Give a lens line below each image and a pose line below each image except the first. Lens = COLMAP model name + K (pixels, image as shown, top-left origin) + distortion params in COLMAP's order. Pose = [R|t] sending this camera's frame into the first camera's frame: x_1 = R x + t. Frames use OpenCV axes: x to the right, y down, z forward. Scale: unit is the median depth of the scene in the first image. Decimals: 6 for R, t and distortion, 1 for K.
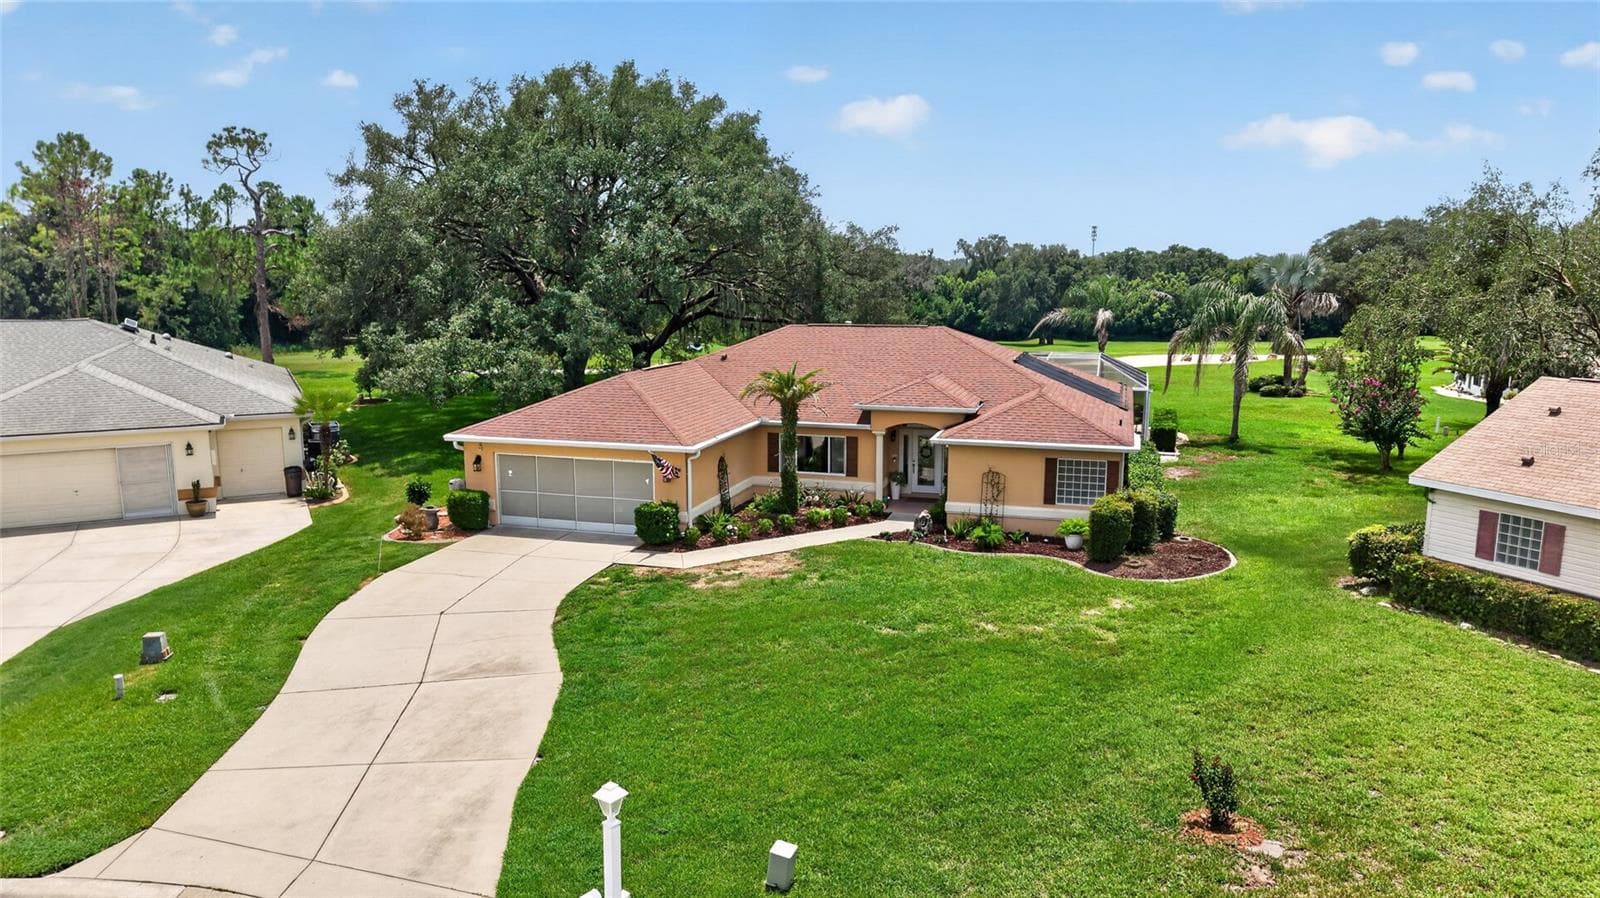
lens RADIAL K [[1079.0, 0, 793.5], [0, 1079.0, 445.4], [0, 0, 1]] dist [0.017557, -0.000648]
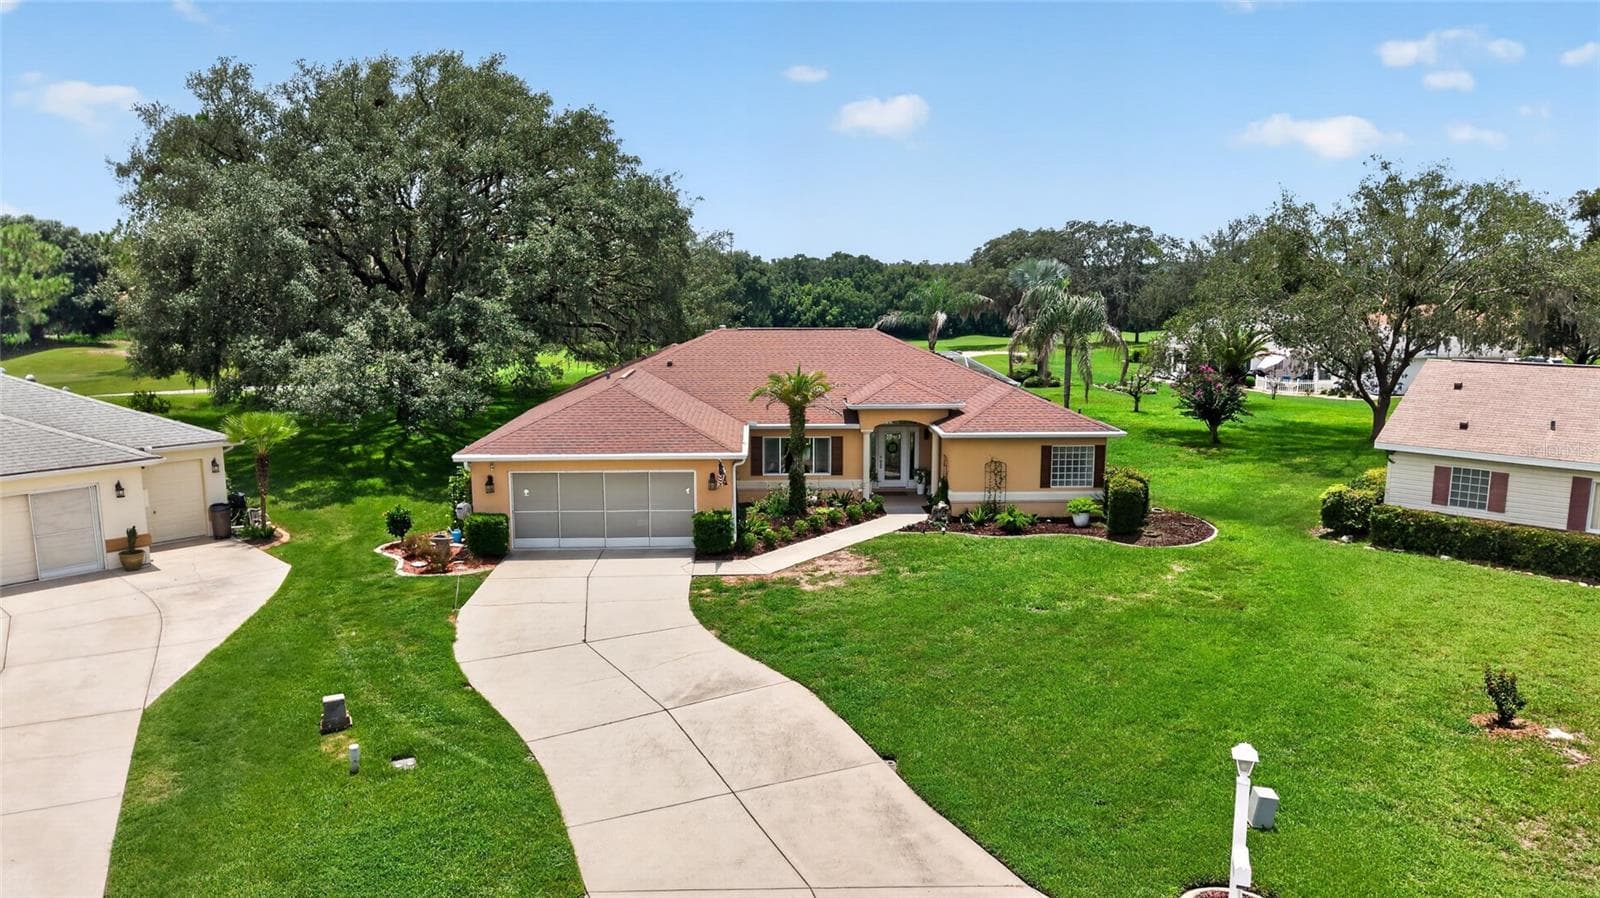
lens RADIAL K [[1077.0, 0, 800.0], [0, 1077.0, 449.0], [0, 0, 1]] dist [0.044291, -0.042617]
pose [[0.943090, -0.053329, 0.328232, -0.378563], [0.053718, 0.998525, 0.007890, -0.007406], [-0.328169, 0.010191, 0.944564, 0.045727]]
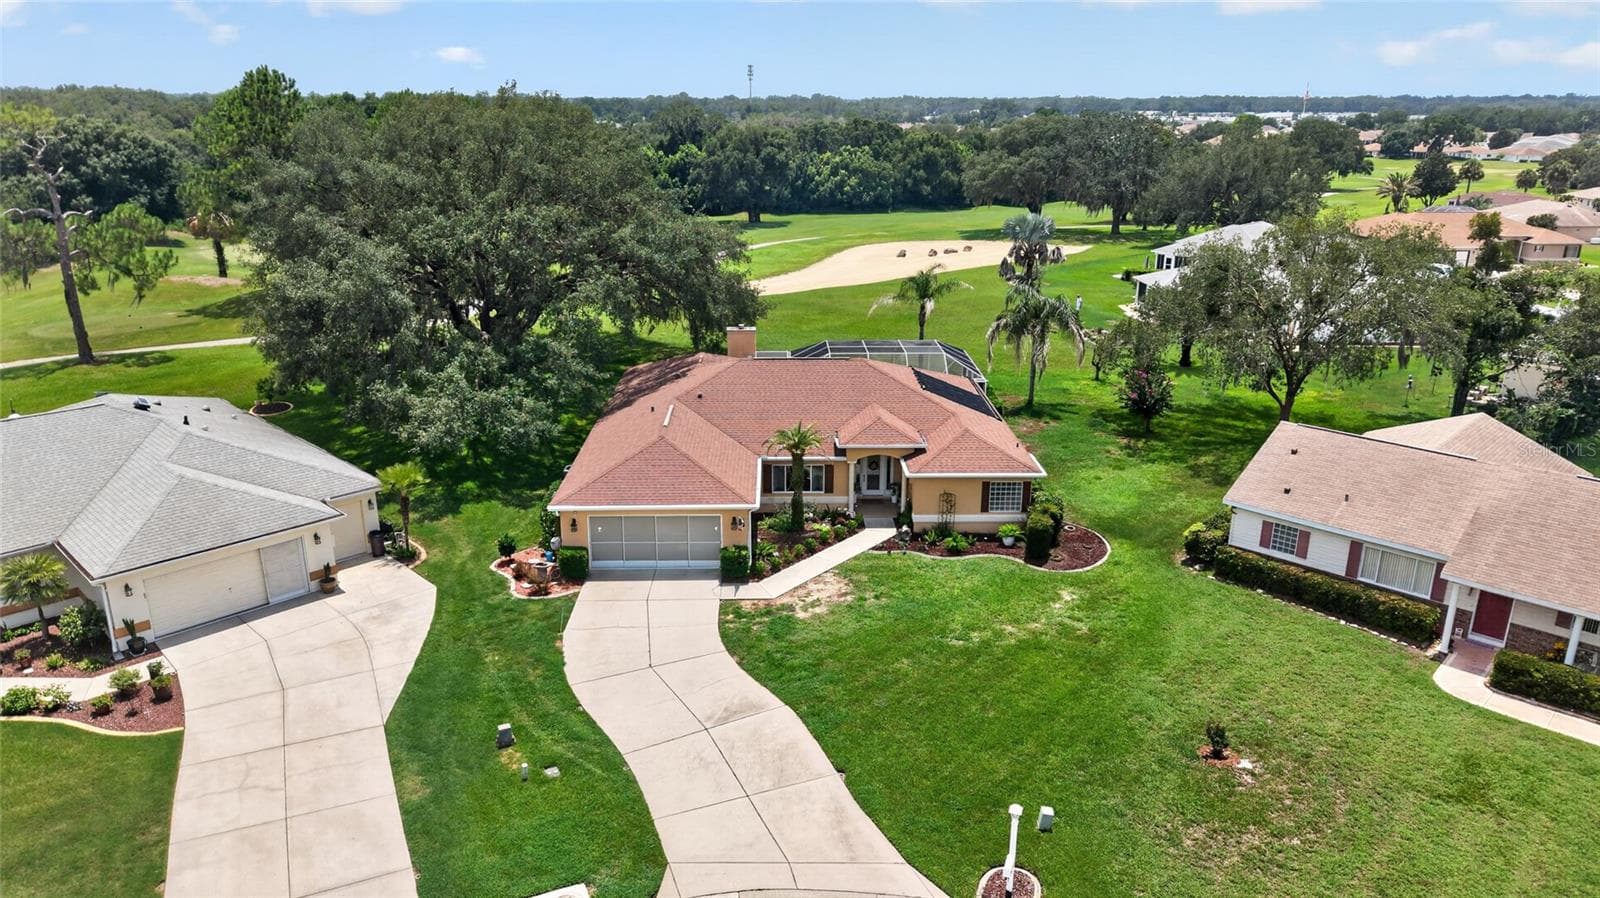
lens RADIAL K [[1075.1, 0, 800.7], [0, 1075.1, 461.4], [0, 0, 1]] dist [0.063807, -0.087192]
pose [[0.949175, -0.096193, 0.299691, -0.452465], [0.046590, 0.984605, 0.168473, -0.284943], [-0.311283, -0.145948, 0.939043, -0.291346]]
